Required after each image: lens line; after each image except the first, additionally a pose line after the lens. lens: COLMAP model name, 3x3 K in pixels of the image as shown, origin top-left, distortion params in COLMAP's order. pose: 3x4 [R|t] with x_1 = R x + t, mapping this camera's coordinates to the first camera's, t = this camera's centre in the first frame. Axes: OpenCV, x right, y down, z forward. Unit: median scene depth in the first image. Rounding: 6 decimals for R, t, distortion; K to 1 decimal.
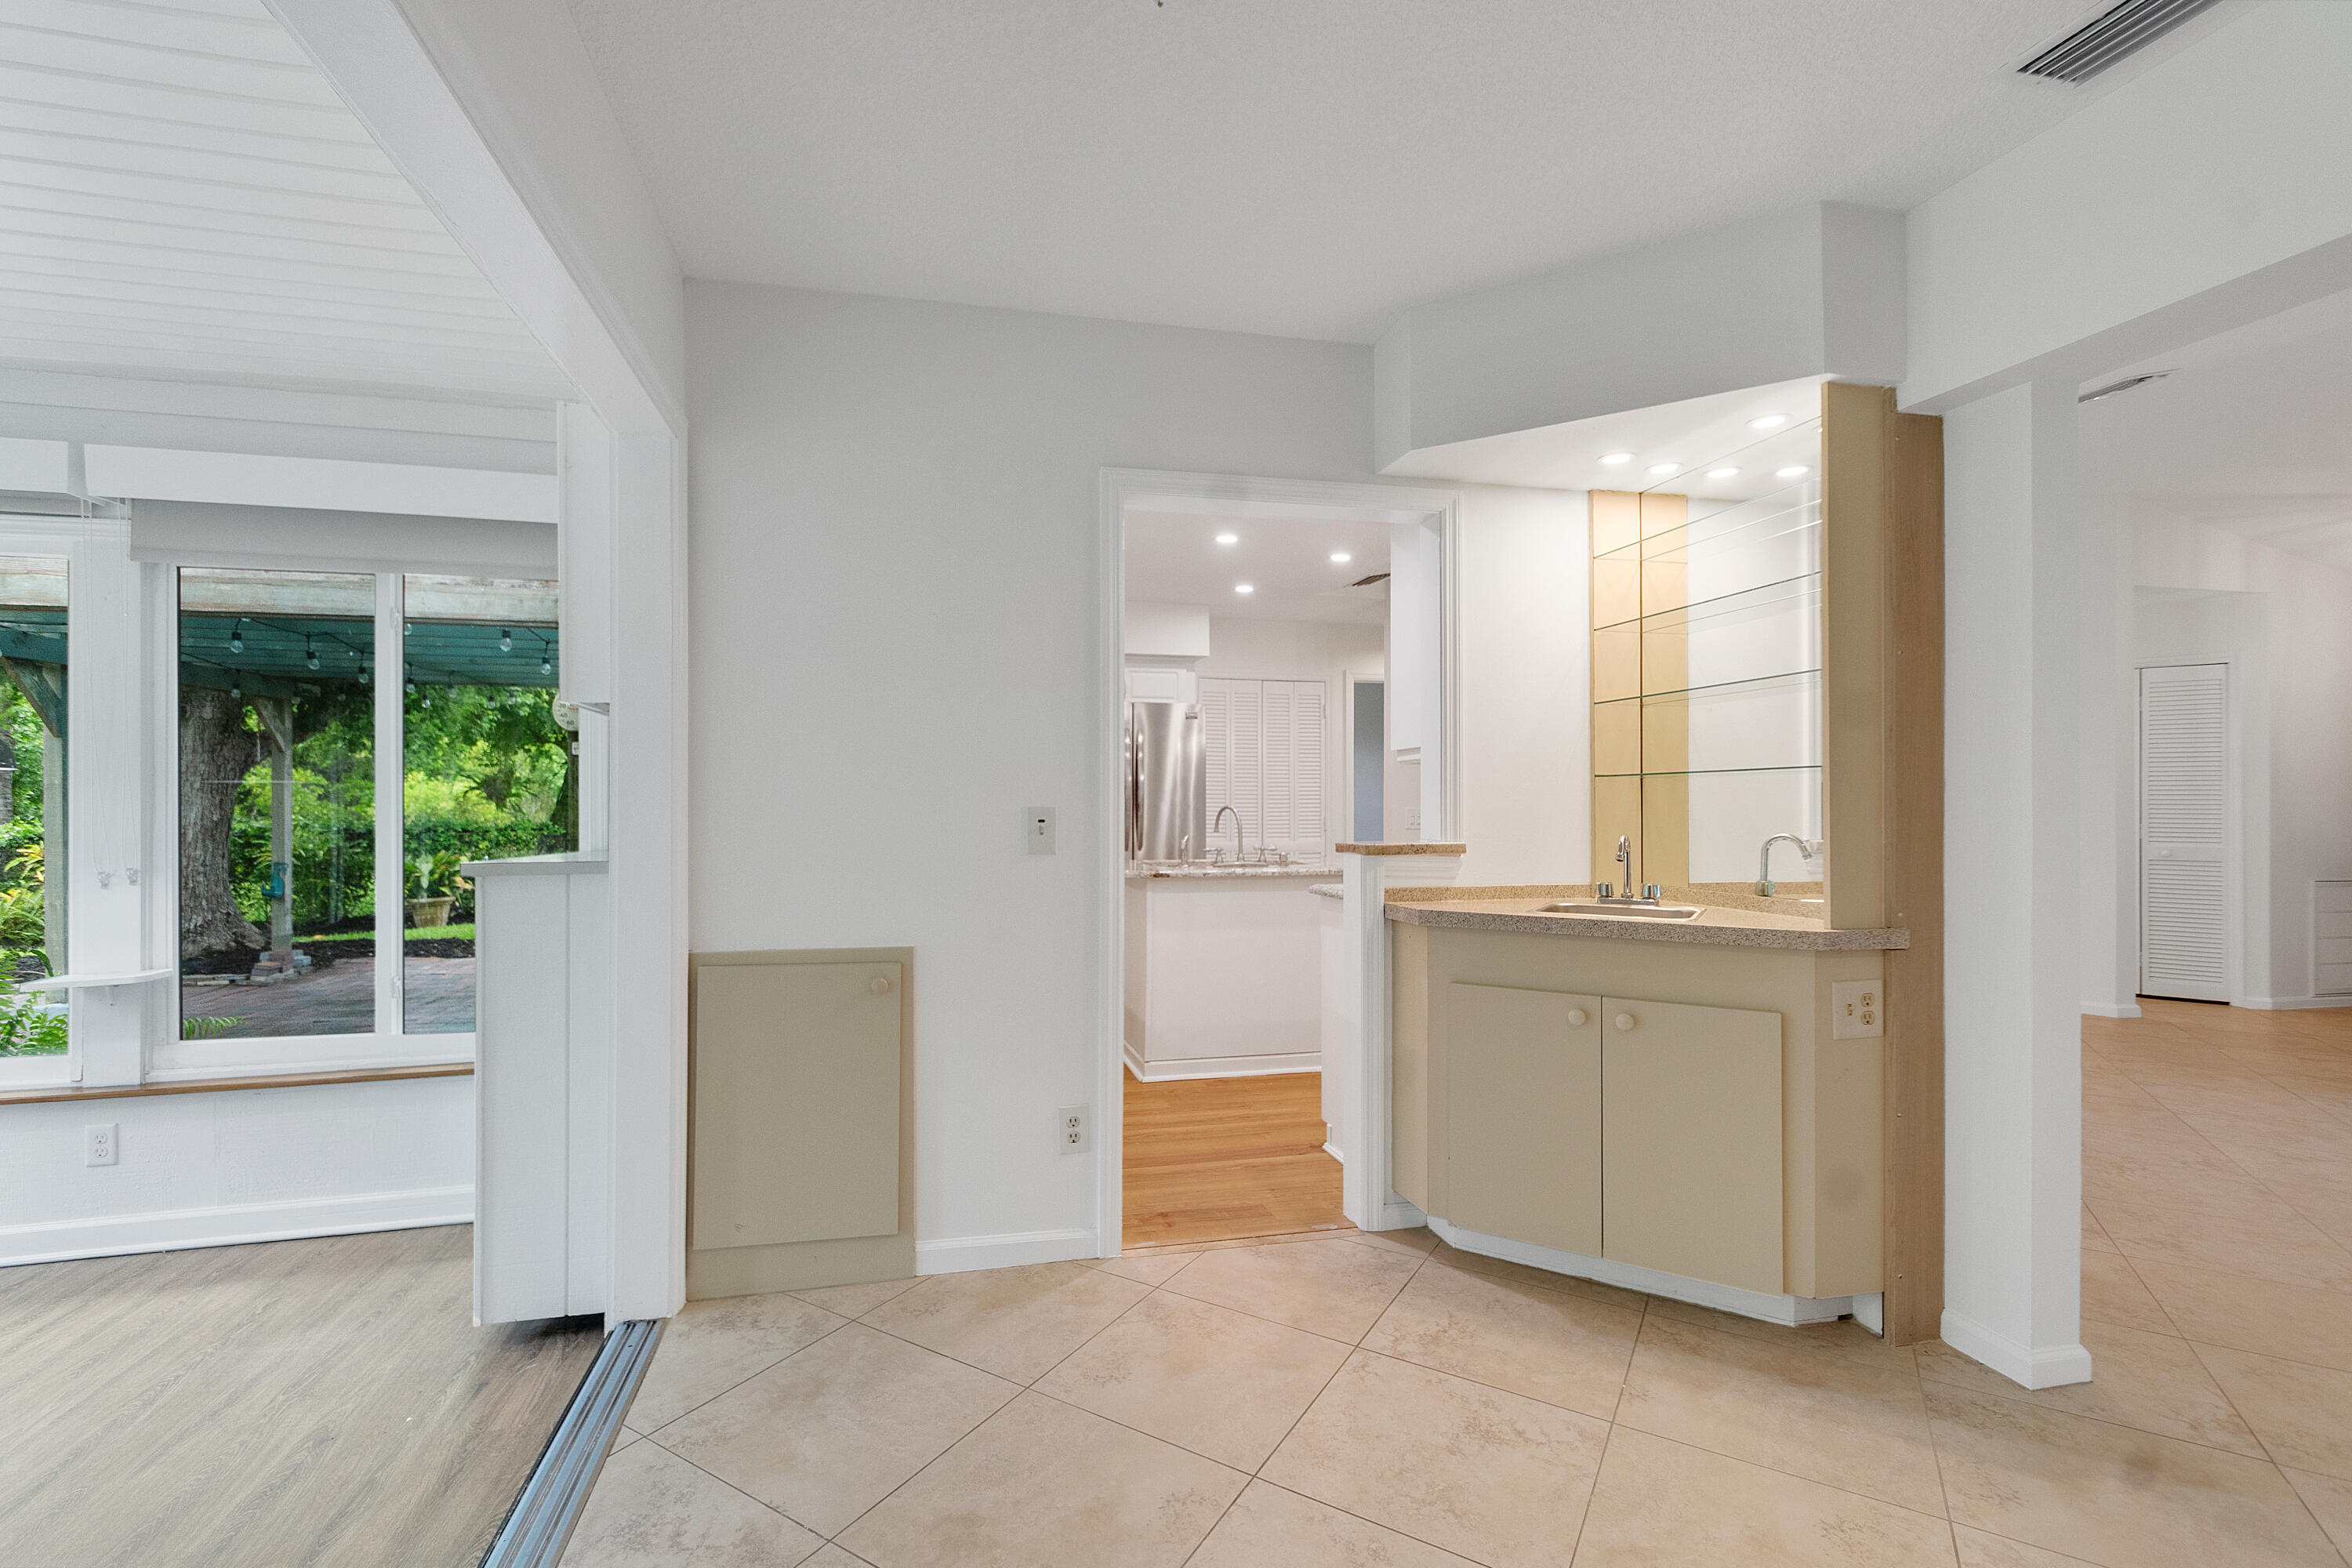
lens RADIAL K [[1044.0, 0, 1127.7], [0, 1044.0, 800.2], [0, 0, 1]] dist [0.008091, -0.000039]
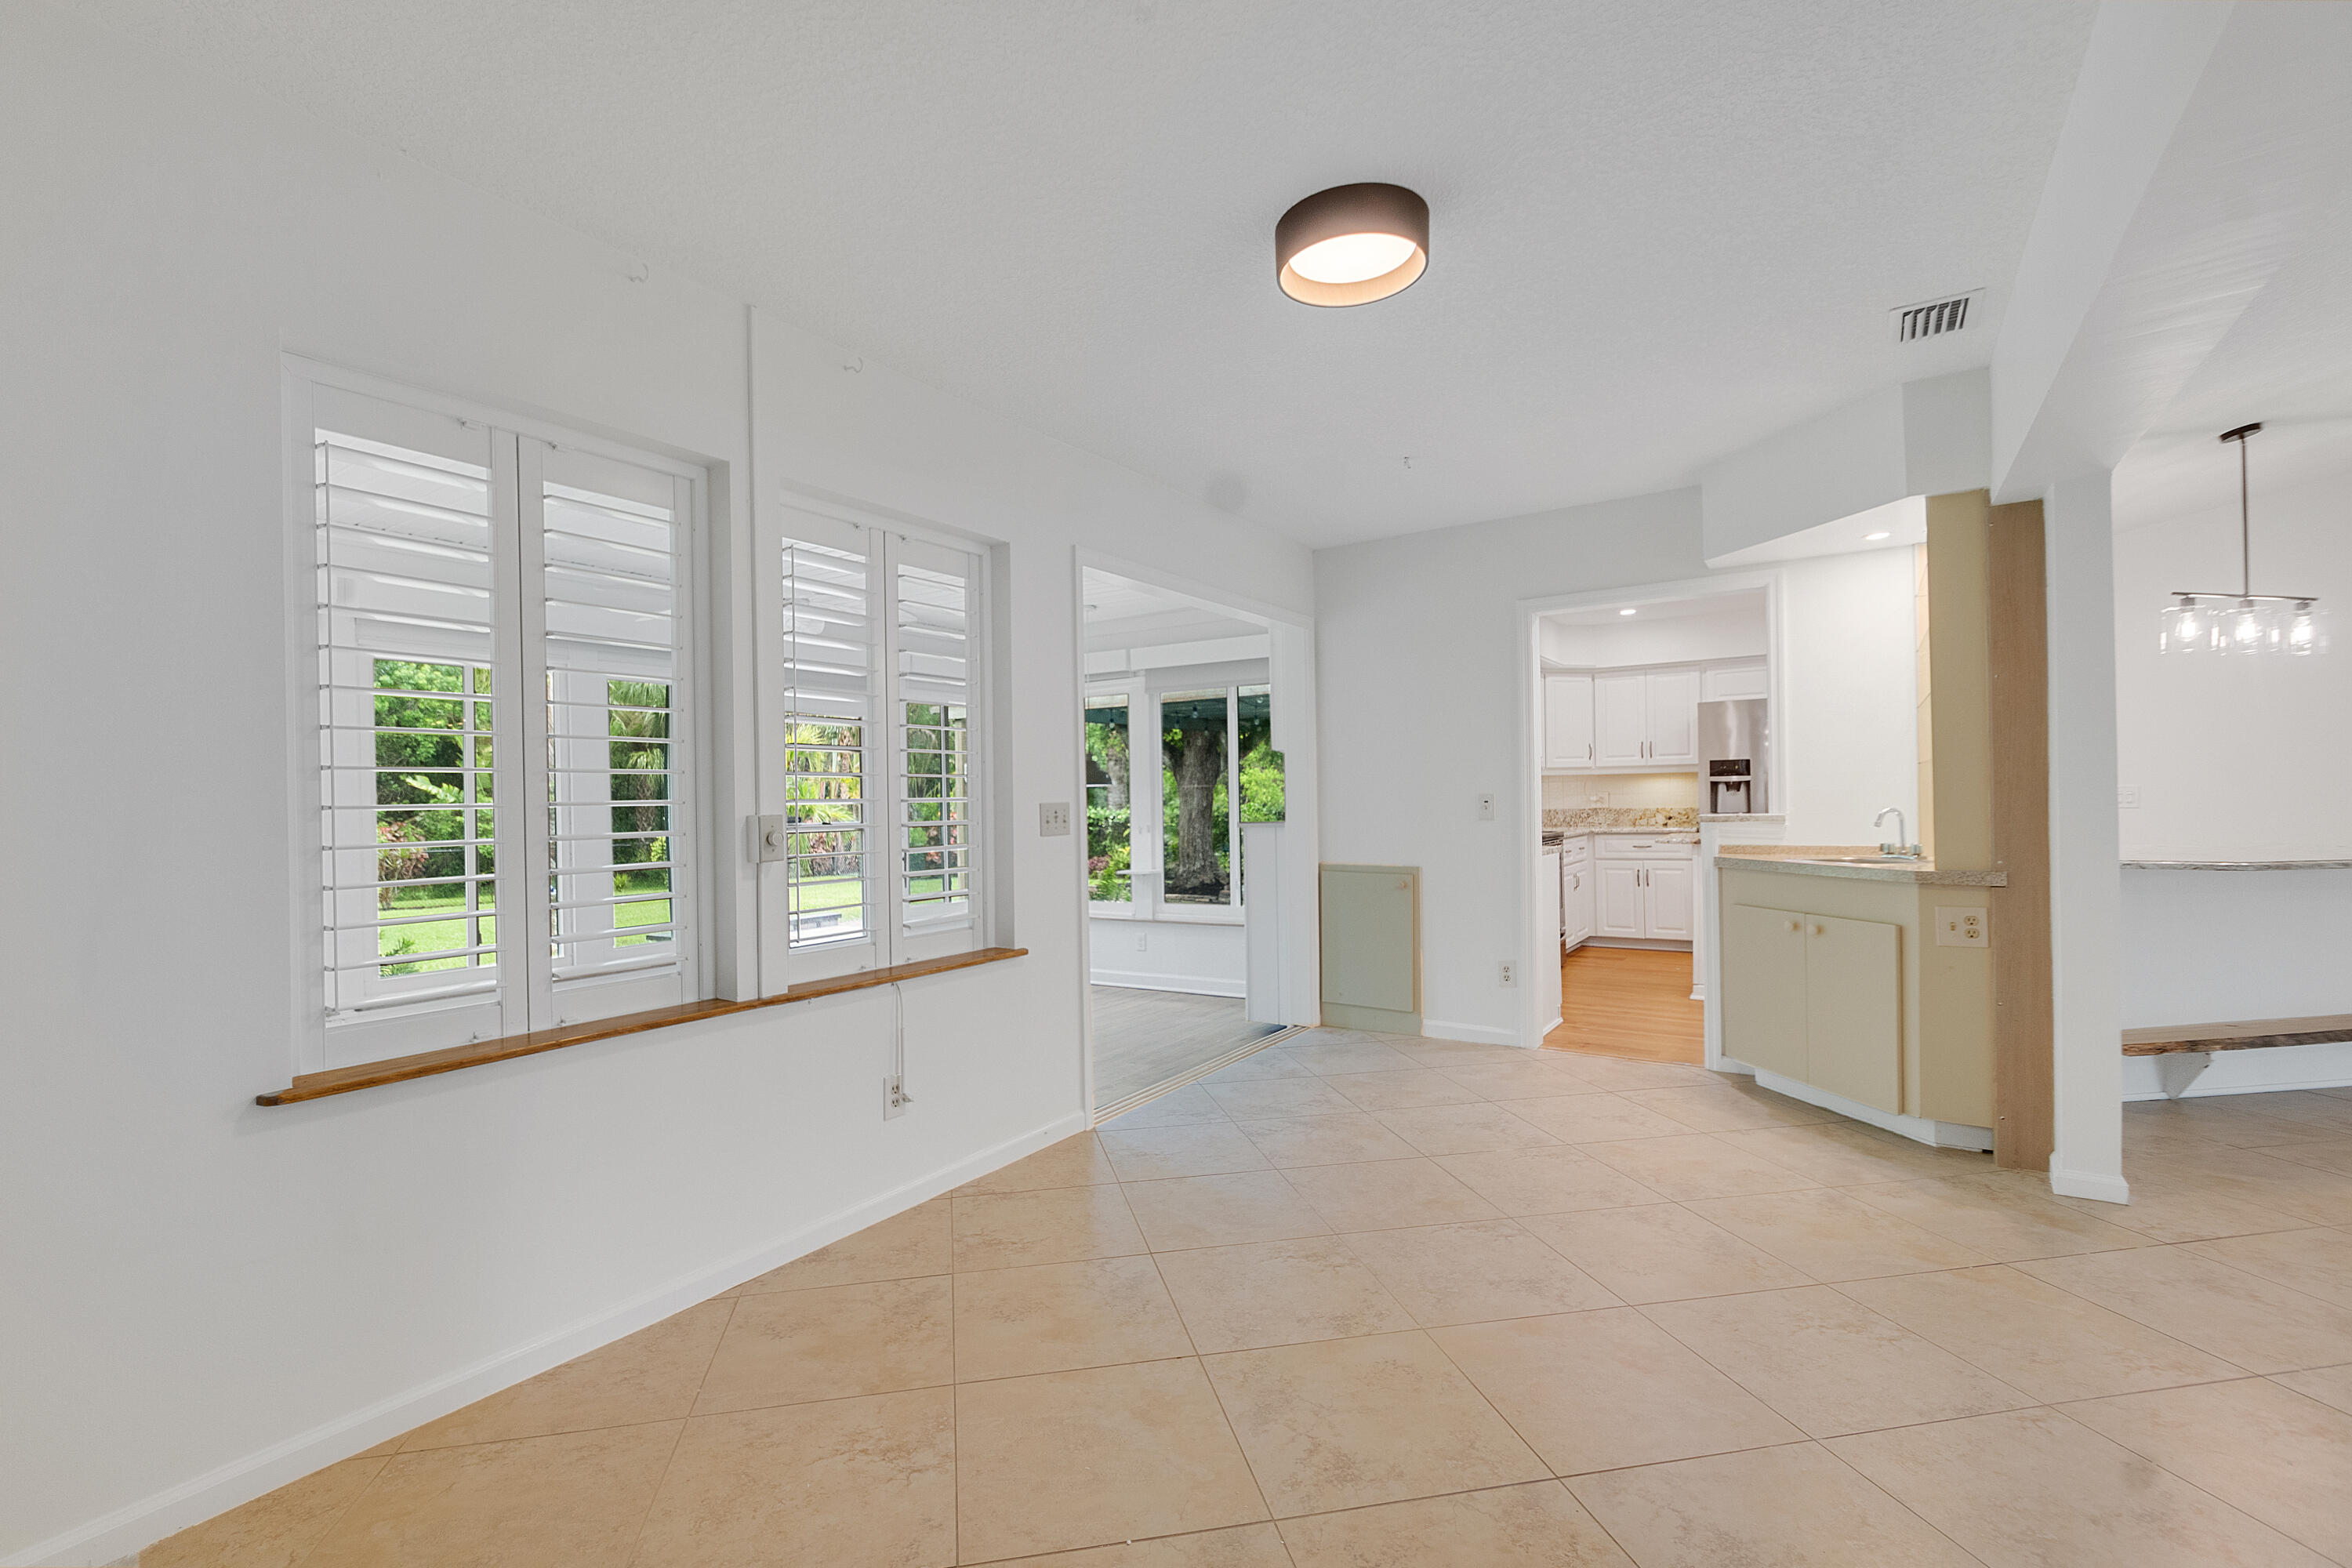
lens RADIAL K [[1044.0, 0, 1127.7], [0, 1044.0, 800.2], [0, 0, 1]] dist [0.008091, -0.000039]
pose [[0.678348, -0.009437, -0.734680, 0.893237], [0.016405, 0.999863, 0.002304, 0.003364], [0.734557, -0.013615, 0.678410, -0.744931]]
